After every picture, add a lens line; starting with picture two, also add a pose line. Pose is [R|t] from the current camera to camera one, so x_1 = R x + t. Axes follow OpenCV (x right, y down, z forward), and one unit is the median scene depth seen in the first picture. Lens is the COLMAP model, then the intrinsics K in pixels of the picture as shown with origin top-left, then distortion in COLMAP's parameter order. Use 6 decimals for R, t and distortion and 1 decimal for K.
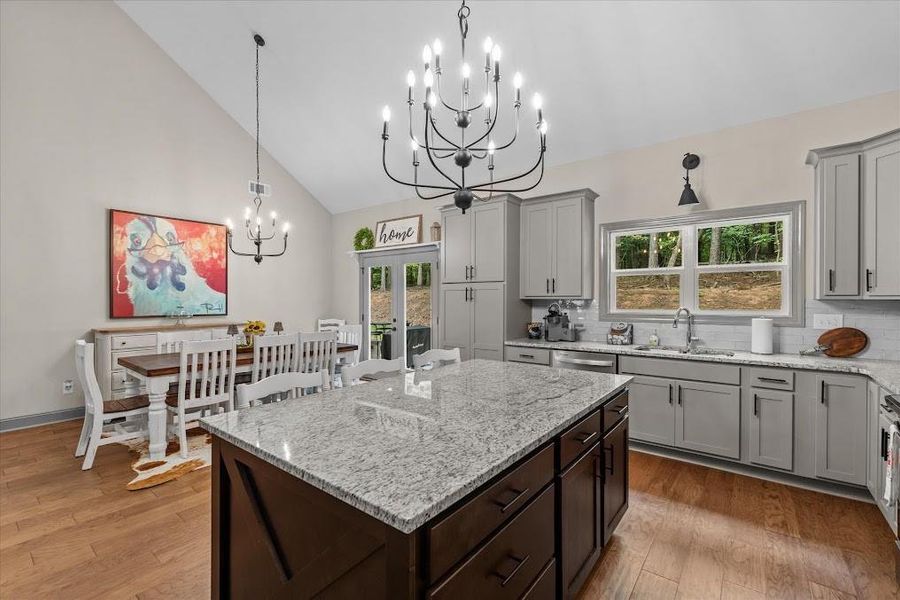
lens RADIAL K [[393.2, 0, 450.0], [0, 393.2, 300.0], [0, 0, 1]] dist [-0.003789, -0.000245]
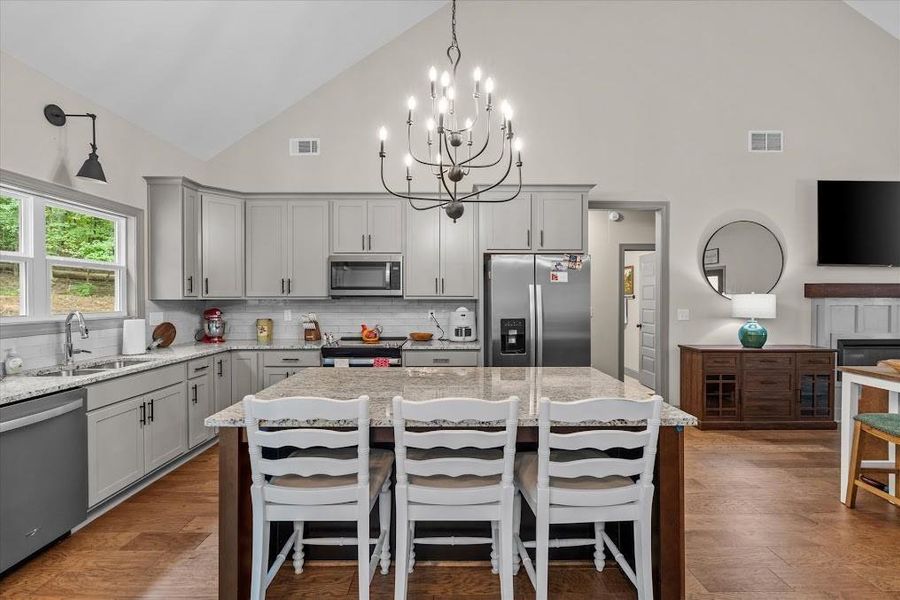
lens RADIAL K [[393.2, 0, 450.0], [0, 393.2, 300.0], [0, 0, 1]] dist [-0.003789, -0.000245]
pose [[-0.623955, -0.002906, 0.781455, -0.364402], [0.004082, 0.999967, 0.006978, -0.003675], [-0.781450, 0.007544, -0.623922, 0.750641]]
